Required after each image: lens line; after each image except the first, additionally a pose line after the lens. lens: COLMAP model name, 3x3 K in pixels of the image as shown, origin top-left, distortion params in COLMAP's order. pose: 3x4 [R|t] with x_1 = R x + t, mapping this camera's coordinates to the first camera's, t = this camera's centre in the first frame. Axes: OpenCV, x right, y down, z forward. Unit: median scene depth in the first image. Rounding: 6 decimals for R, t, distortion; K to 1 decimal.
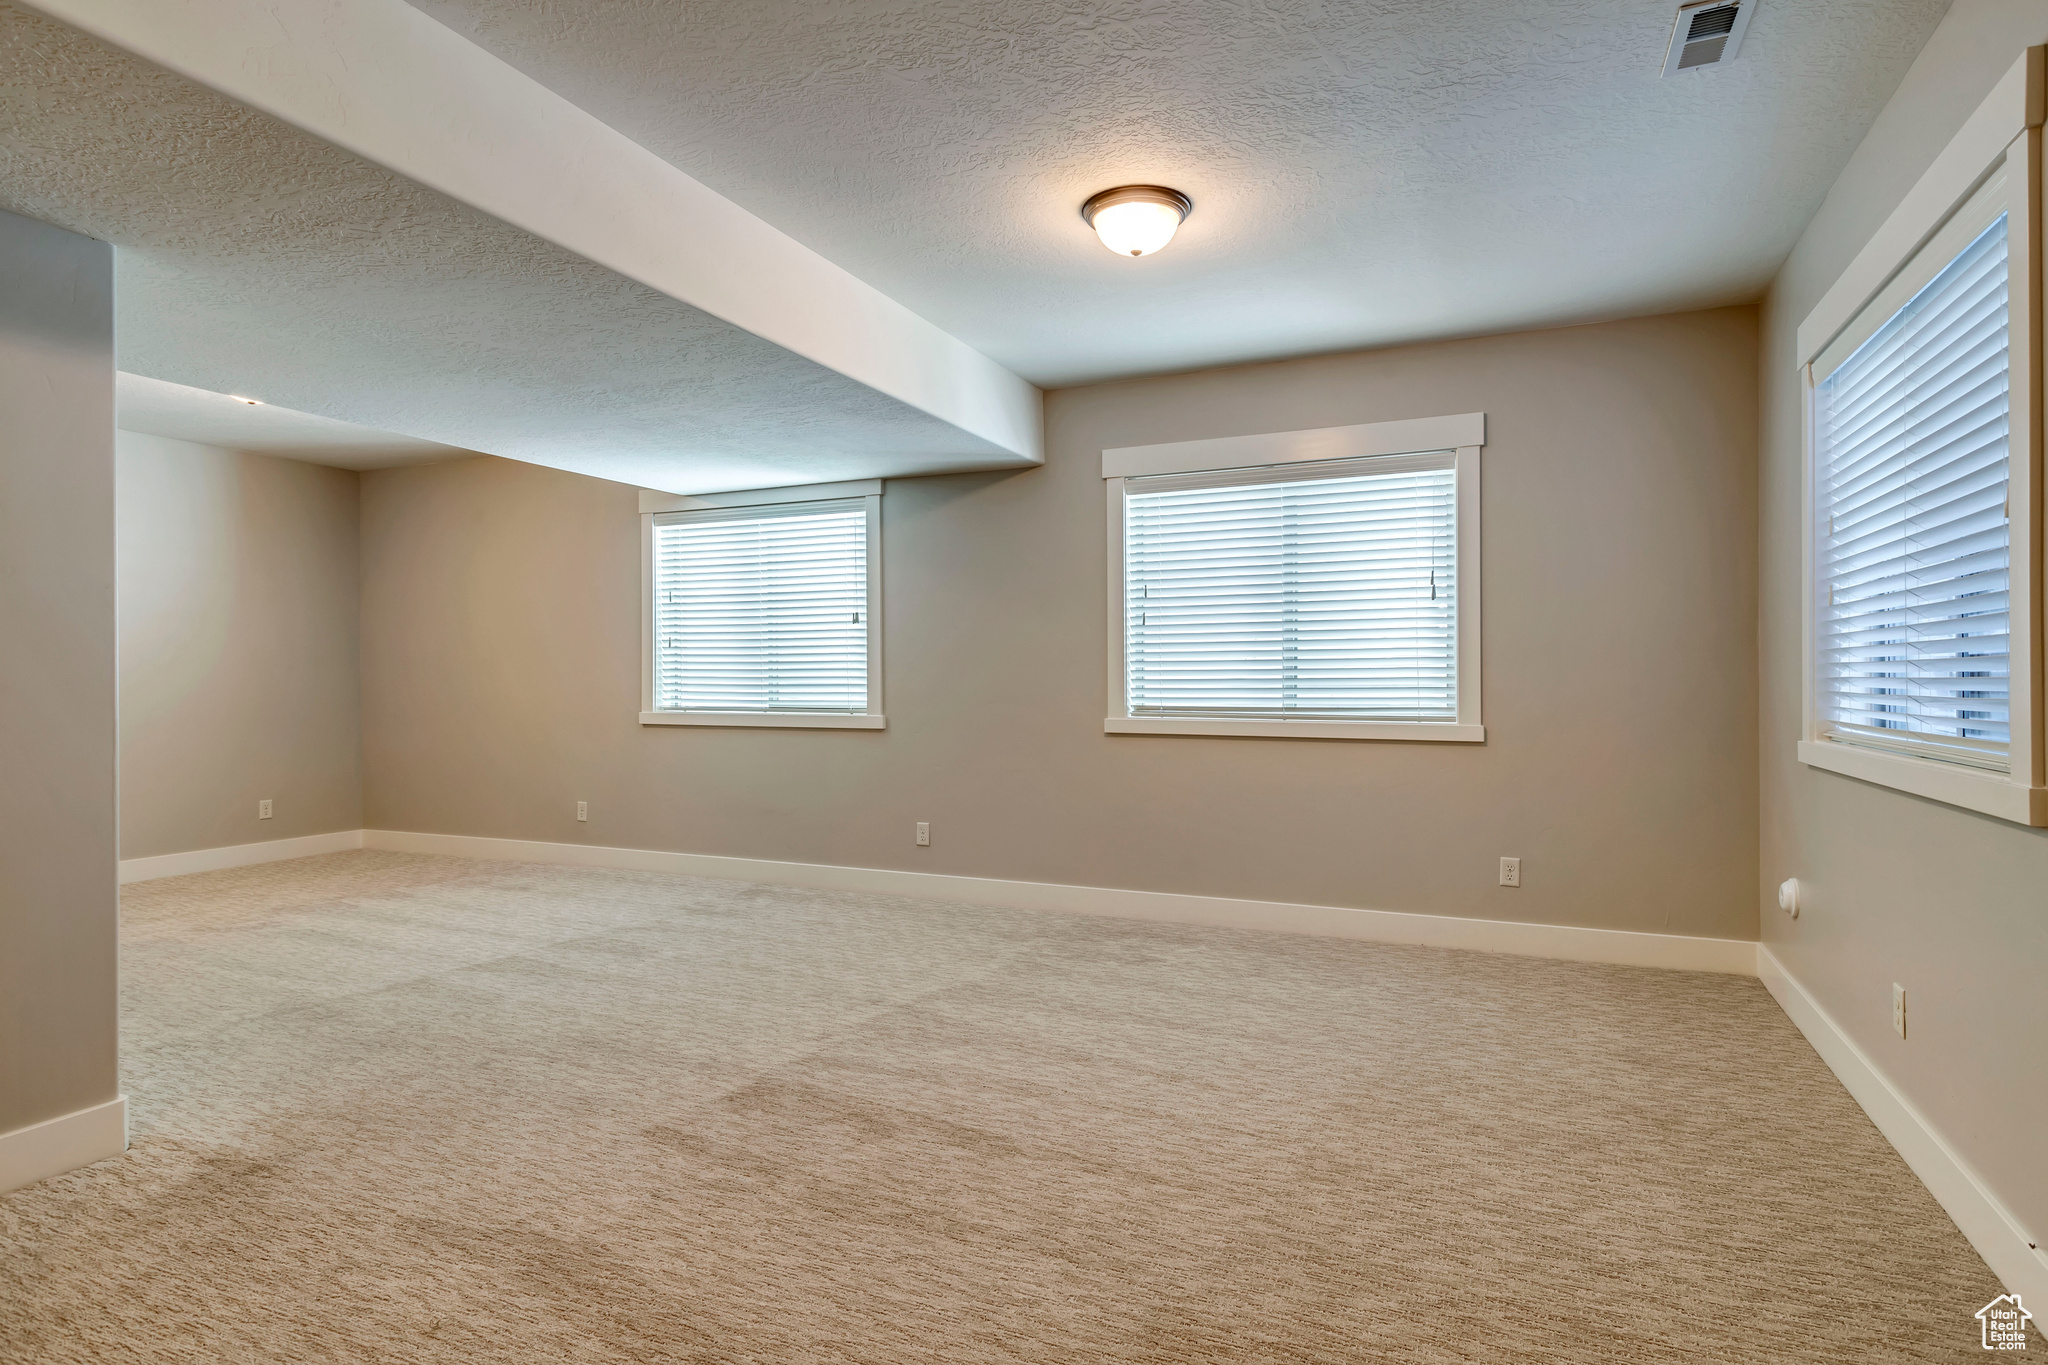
lens RADIAL K [[1040.1, 0, 1014.7], [0, 1040.1, 683.6], [0, 0, 1]] dist [0.002381, 0.000227]
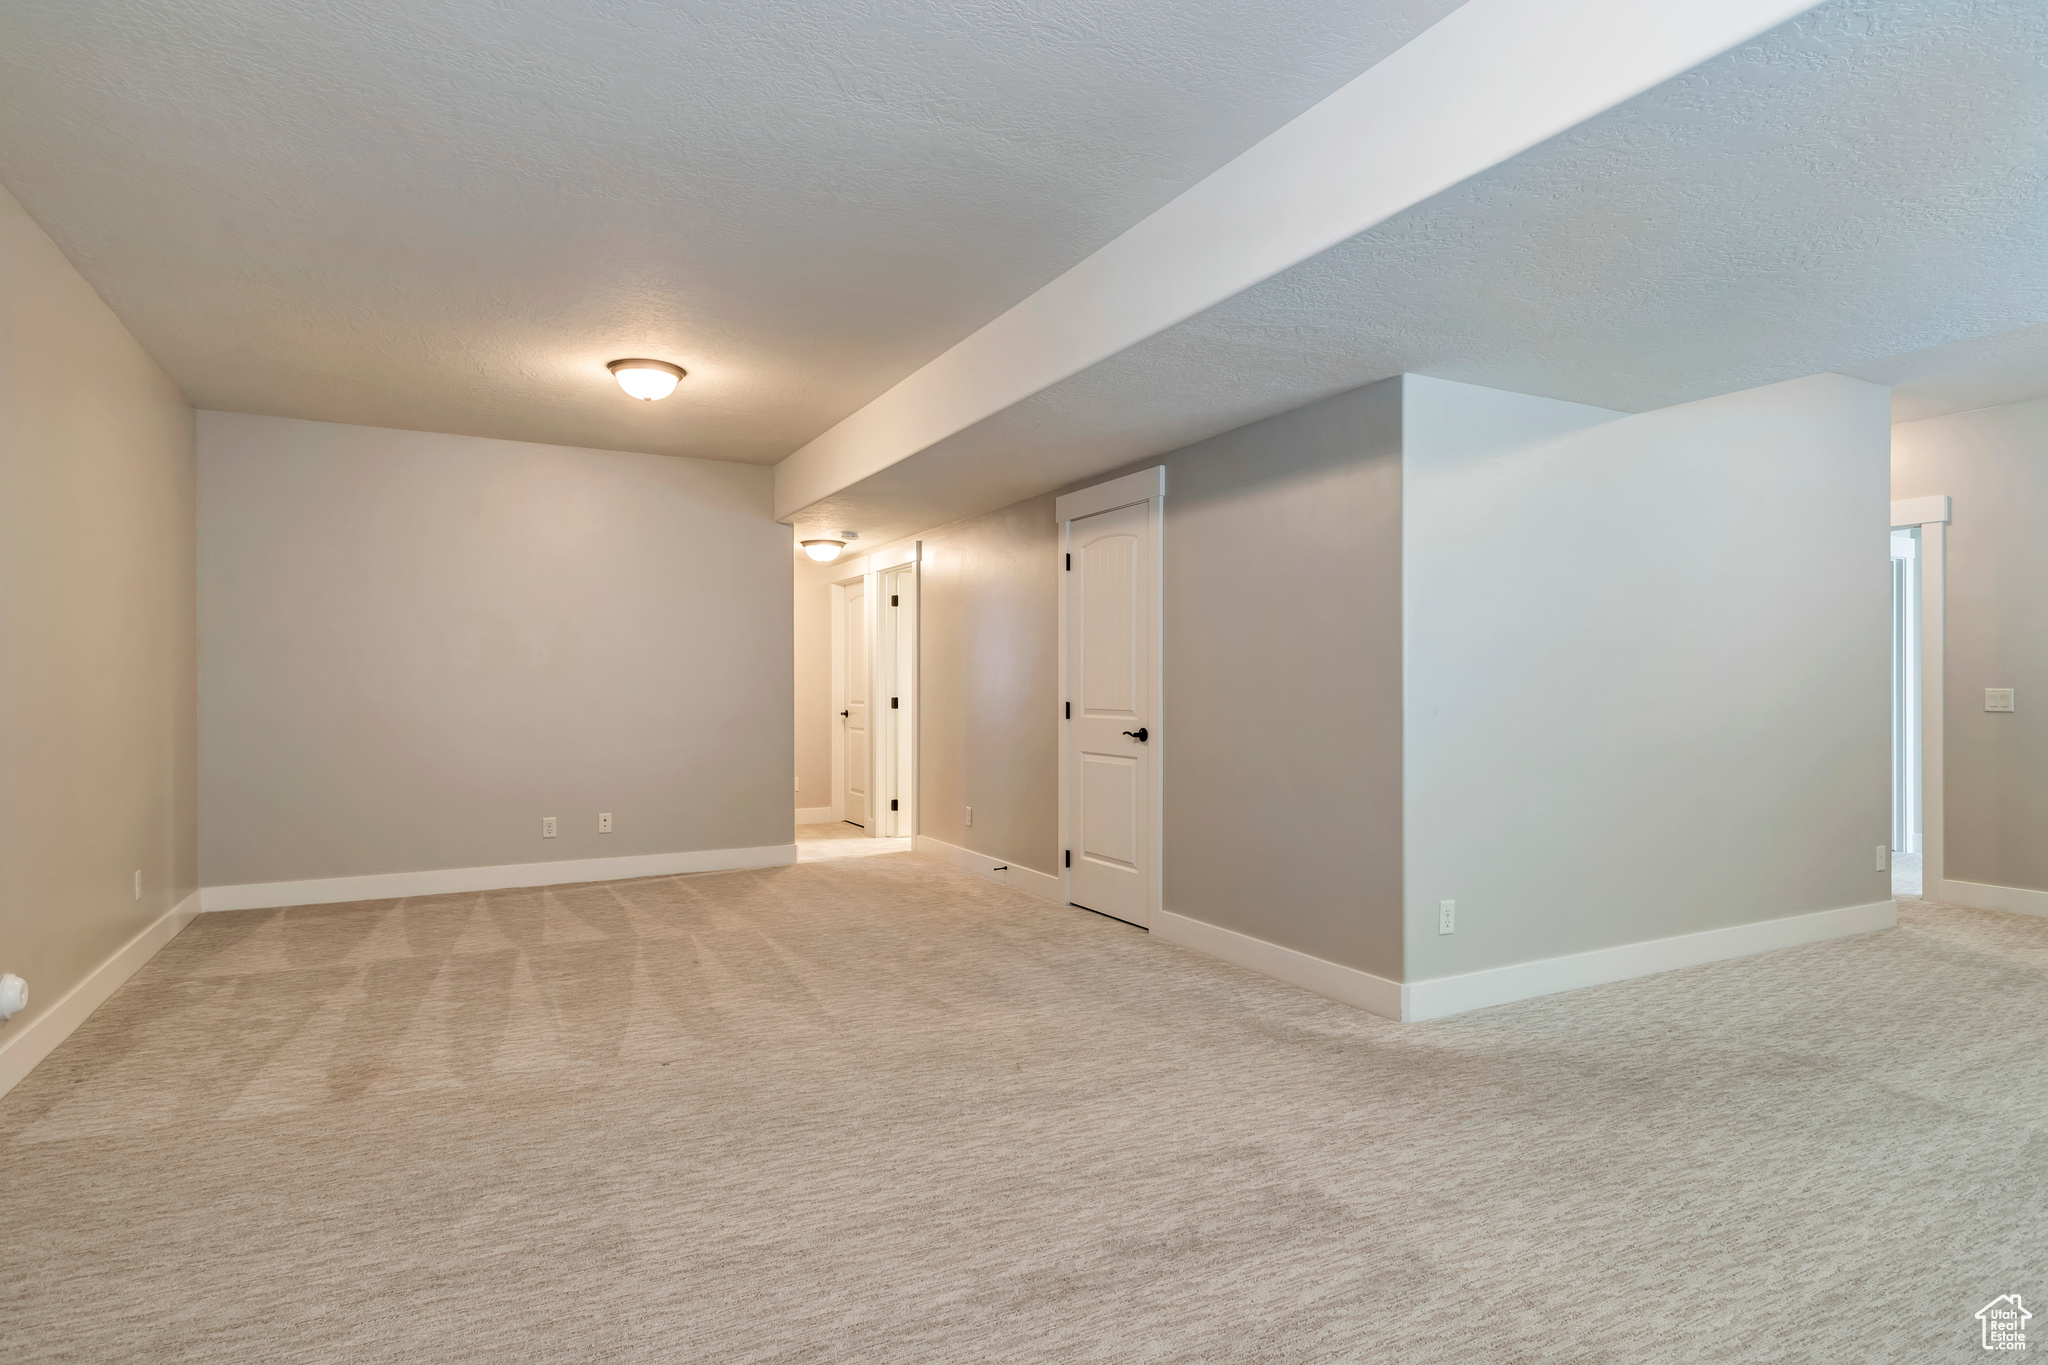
lens RADIAL K [[1040.1, 0, 1014.7], [0, 1040.1, 683.6], [0, 0, 1]] dist [0.002381, 0.000227]
pose [[-0.588746, -0.000808, -0.808318, 0.480727], [-0.001154, 0.999999, -0.000159, -0.000785], [0.808318, 0.000839, -0.588746, 1.187905]]
